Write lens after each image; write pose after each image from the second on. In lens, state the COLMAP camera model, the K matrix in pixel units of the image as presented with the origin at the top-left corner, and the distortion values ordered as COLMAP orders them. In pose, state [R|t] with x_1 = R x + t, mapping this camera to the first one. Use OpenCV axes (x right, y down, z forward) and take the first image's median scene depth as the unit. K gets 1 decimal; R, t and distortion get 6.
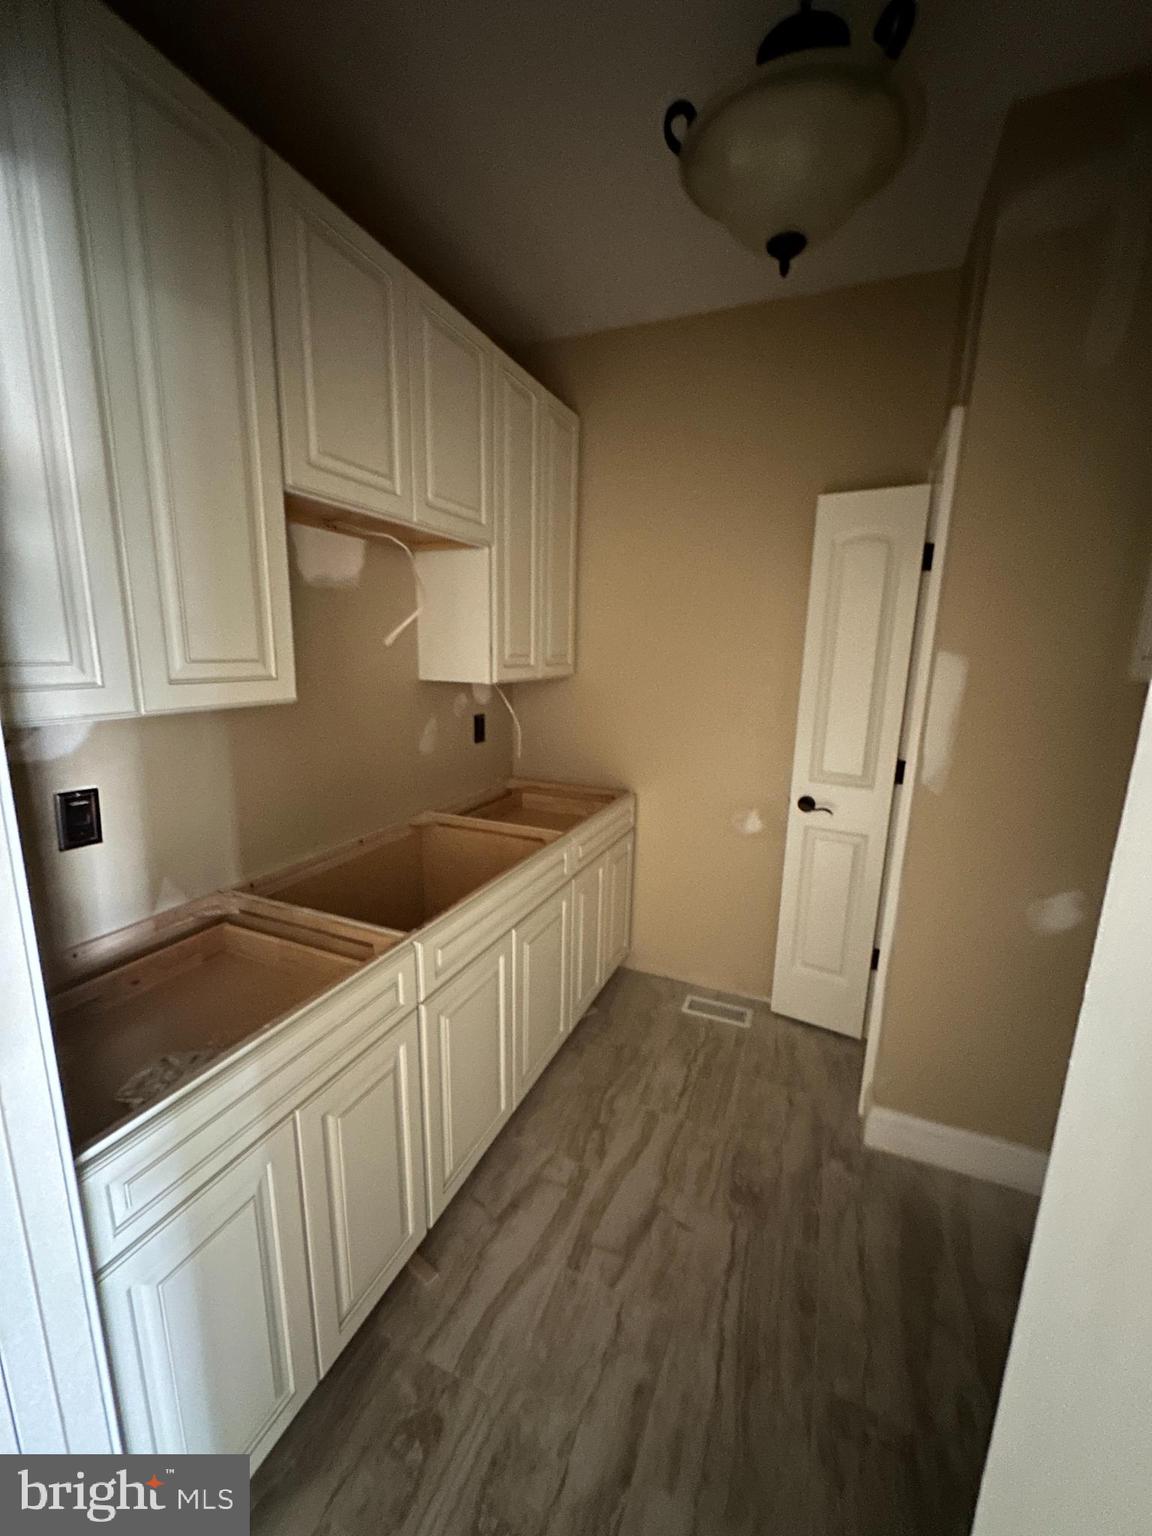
lens RADIAL K [[620.1, 0, 571.9], [0, 620.1, 763.4], [0, 0, 1]] dist [-0.000027, 0.000169]
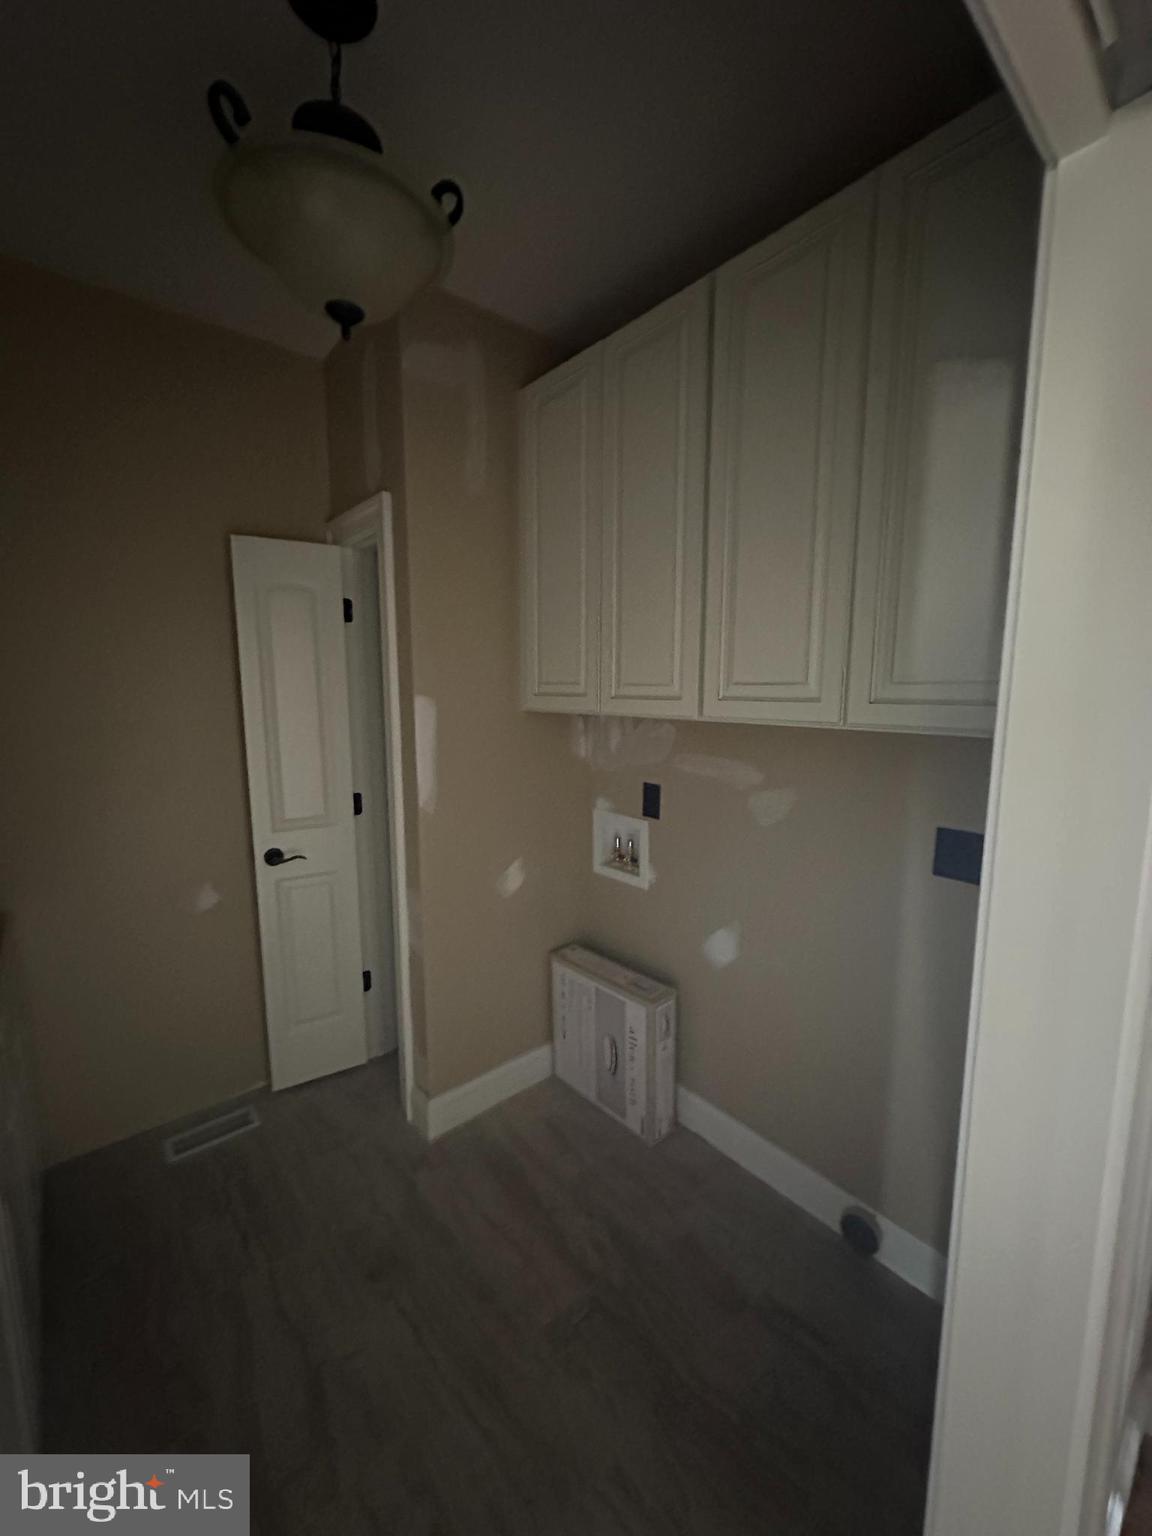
lens RADIAL K [[620.1, 0, 571.9], [0, 620.1, 763.4], [0, 0, 1]] dist [-0.000027, 0.000169]
pose [[0.441206, -0.140594, 0.886324, -0.240355], [0.190081, 0.979883, 0.060814, -0.046429], [-0.877044, 0.141642, 0.459054, 0.148004]]
